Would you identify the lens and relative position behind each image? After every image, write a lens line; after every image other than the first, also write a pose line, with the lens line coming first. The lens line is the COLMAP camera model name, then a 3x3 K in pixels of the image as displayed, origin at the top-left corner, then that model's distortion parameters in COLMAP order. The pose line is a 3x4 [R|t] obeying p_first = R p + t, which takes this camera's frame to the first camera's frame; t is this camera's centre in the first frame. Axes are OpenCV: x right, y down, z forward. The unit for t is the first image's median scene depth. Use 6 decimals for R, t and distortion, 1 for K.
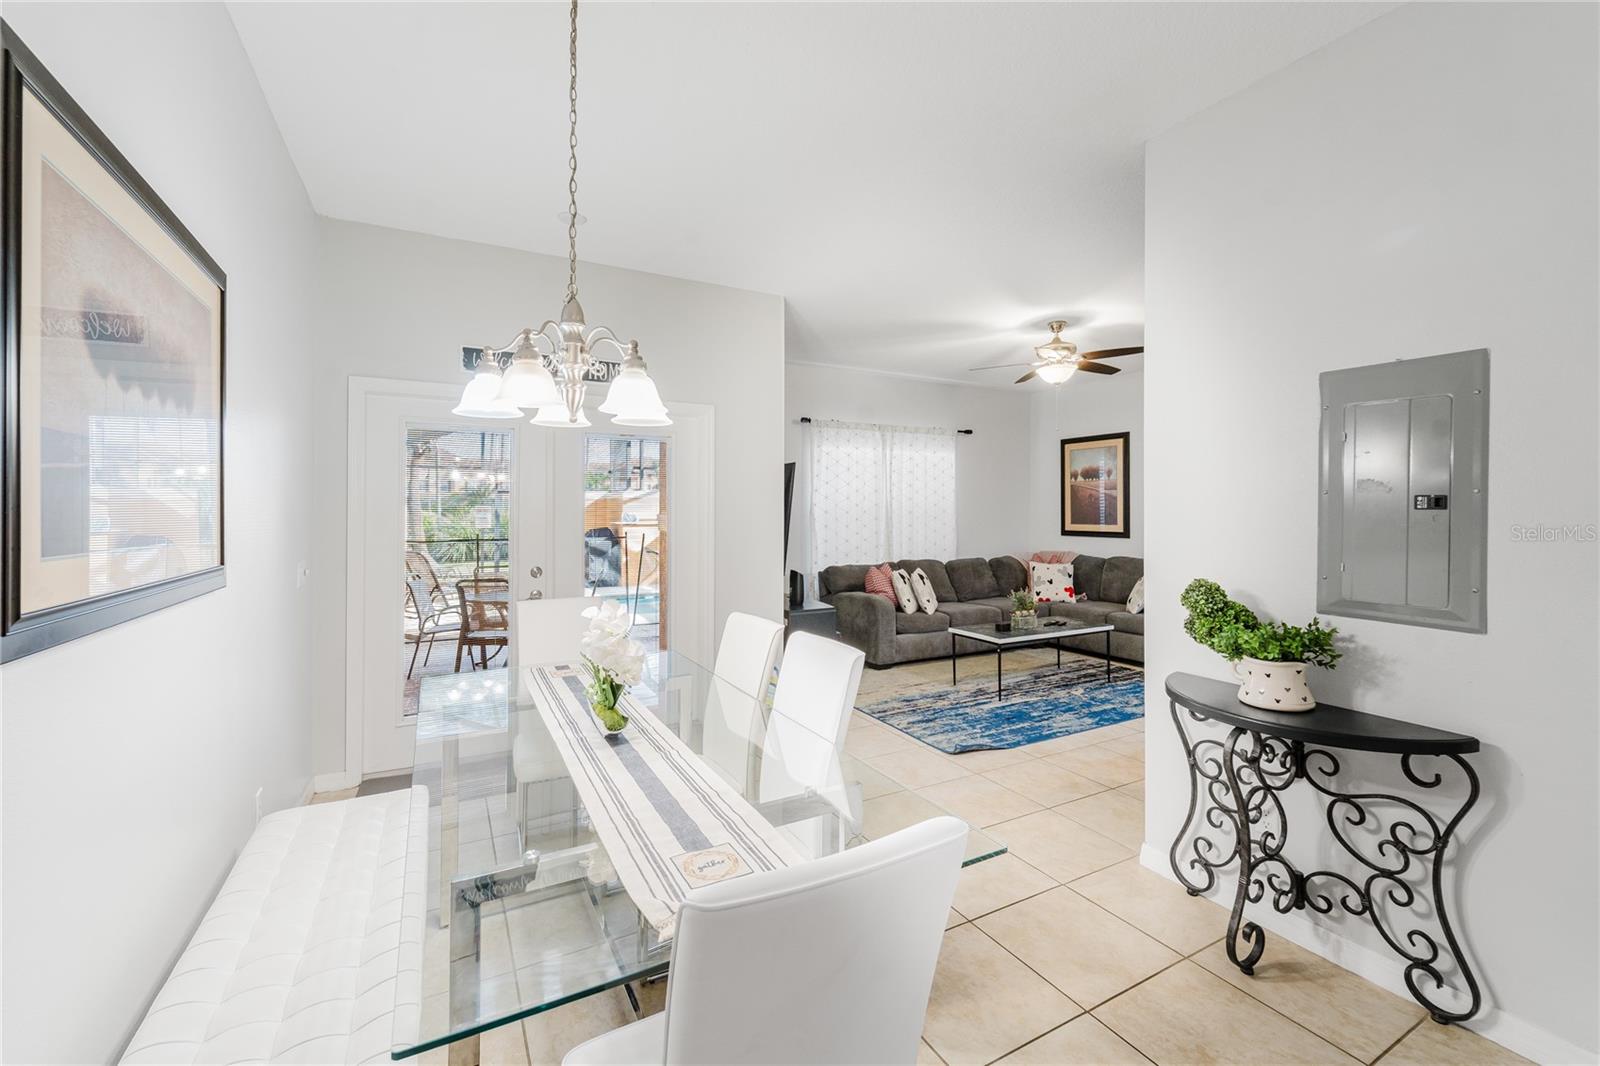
lens RADIAL K [[663.1, 0, 797.1], [0, 663.1, 513.5], [0, 0, 1]] dist [0.001746, 0.000028]
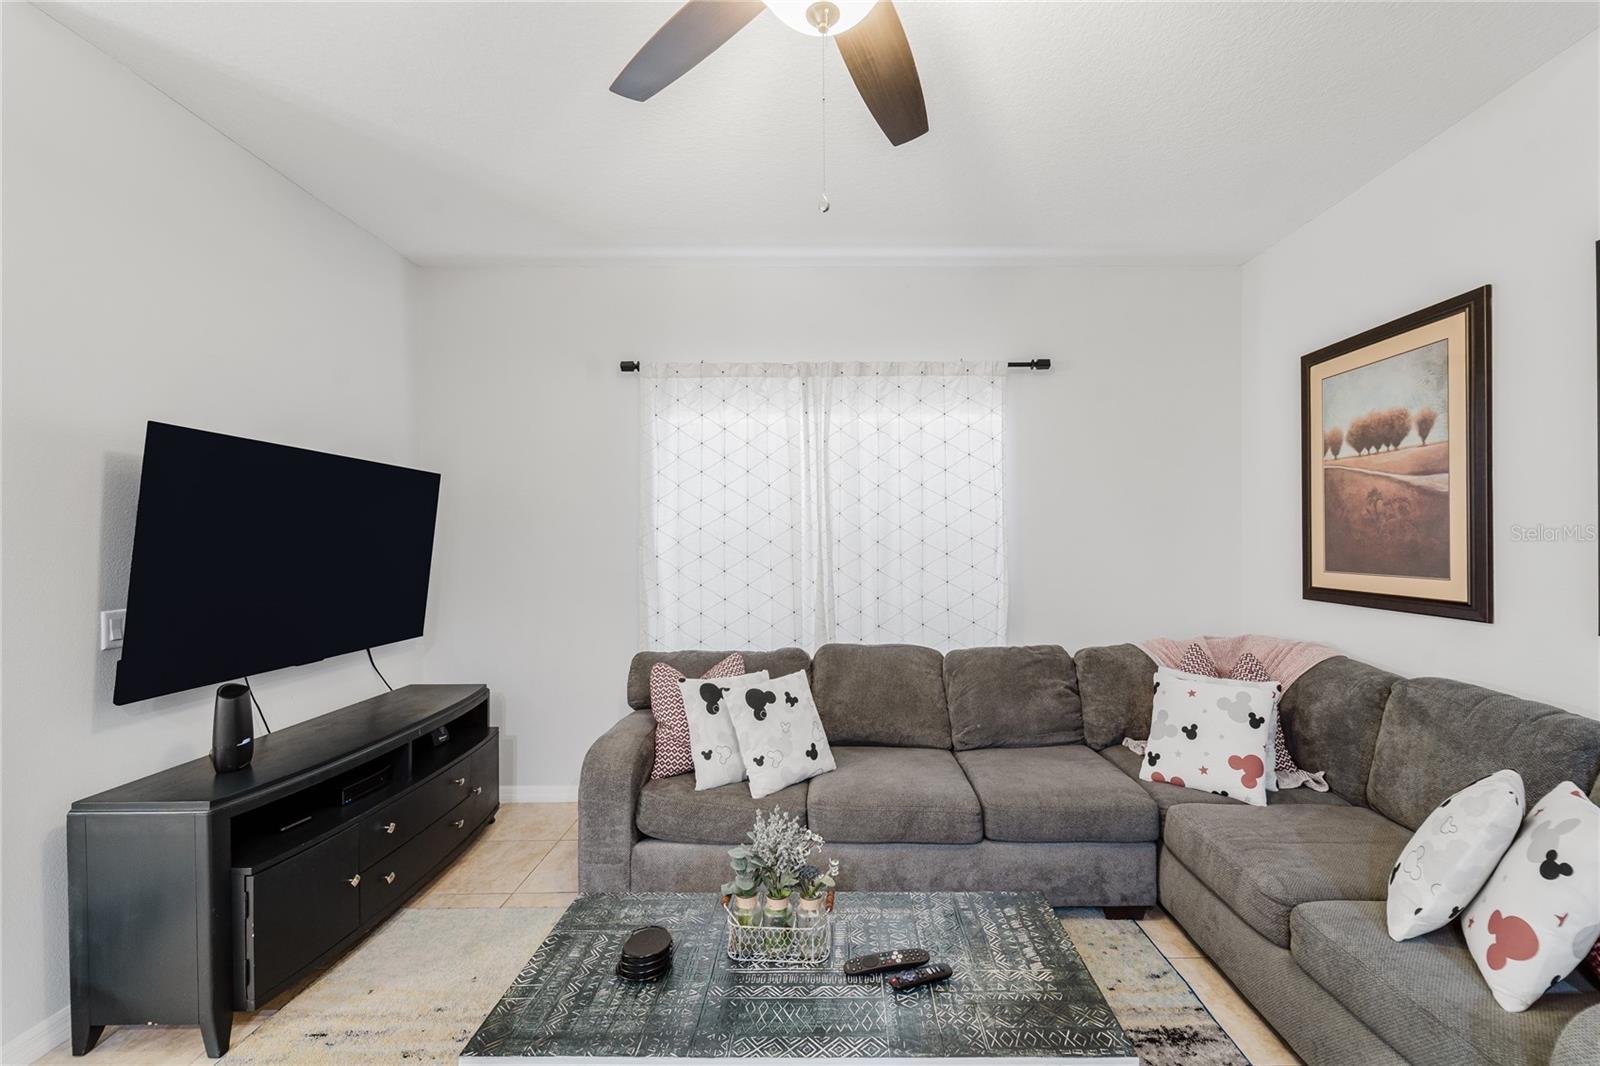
lens RADIAL K [[664.6, 0, 829.3], [0, 664.6, 541.4], [0, 0, 1]] dist [0.002150, -0.002618]
pose [[0.882765, -0.002665, -0.469807, 0.372141], [0.003591, 0.999993, 0.001075, -0.003002], [0.469801, -0.002636, 0.882769, 0.574007]]
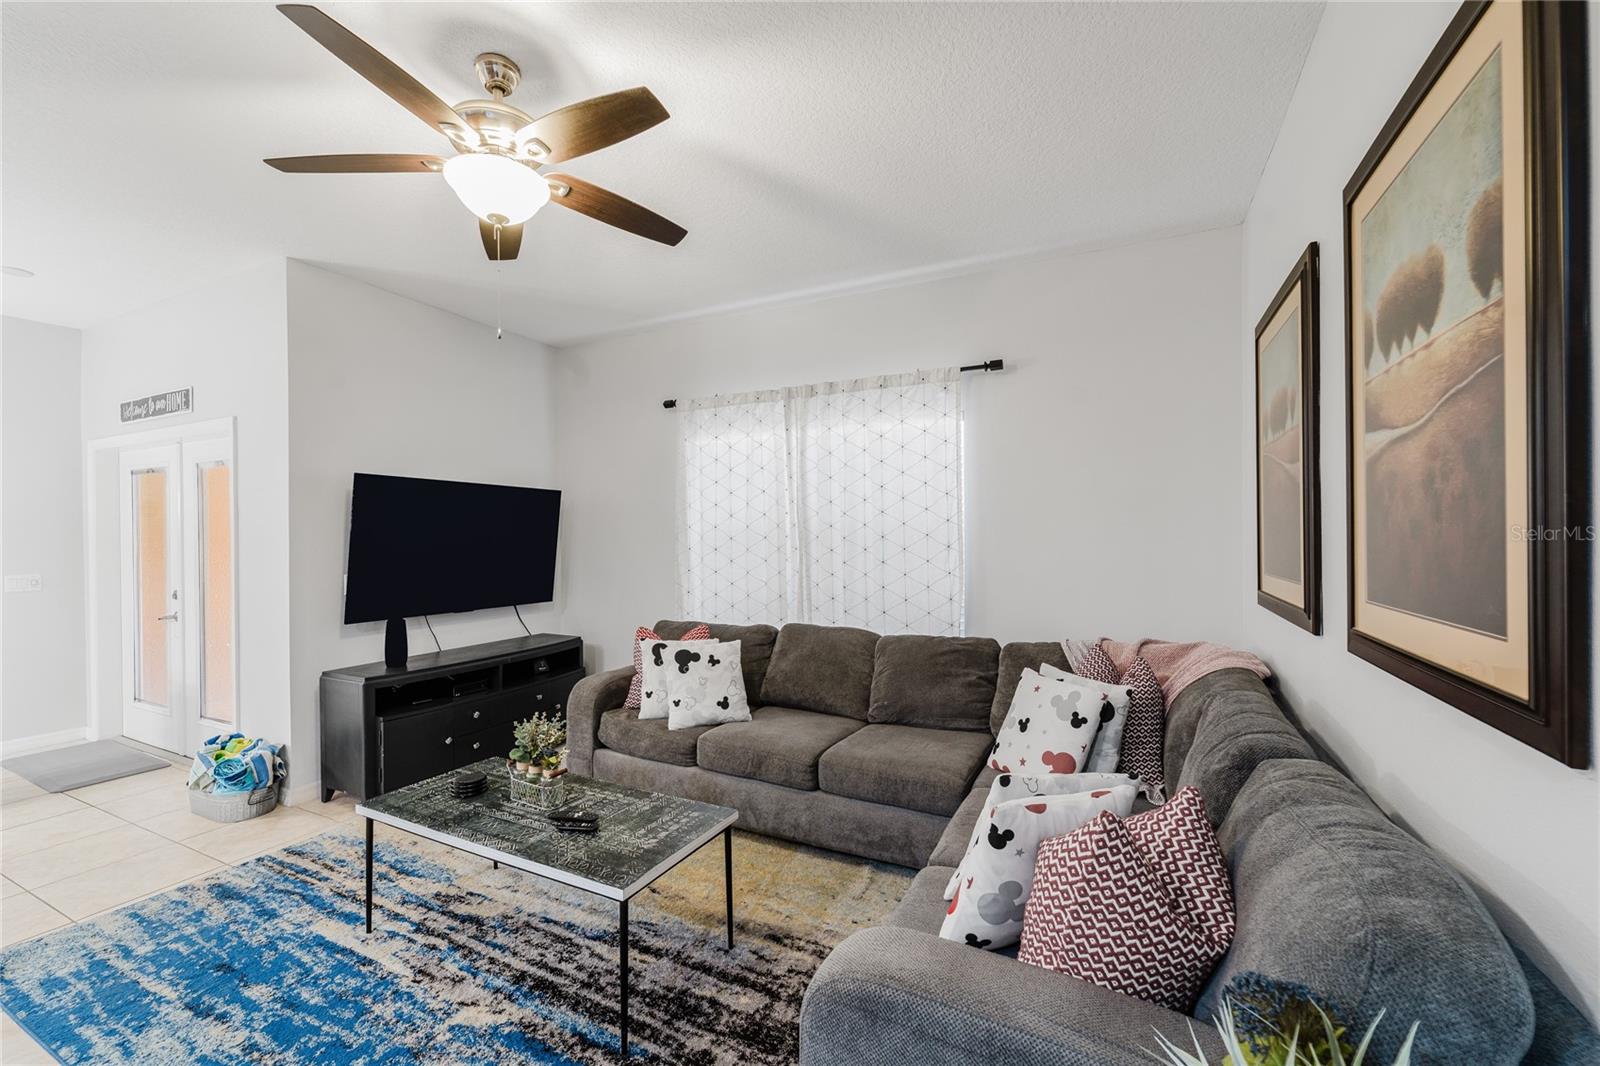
lens RADIAL K [[651.3, 0, 791.0], [0, 651.3, 537.2], [0, 0, 1]] dist [-0.000703, -0.000314]
pose [[0.572756, 0.000509, -0.819725, 0.597144], [0.003412, 0.999990, 0.003004, -0.004317], [0.819719, -0.004517, 0.572749, 0.671521]]
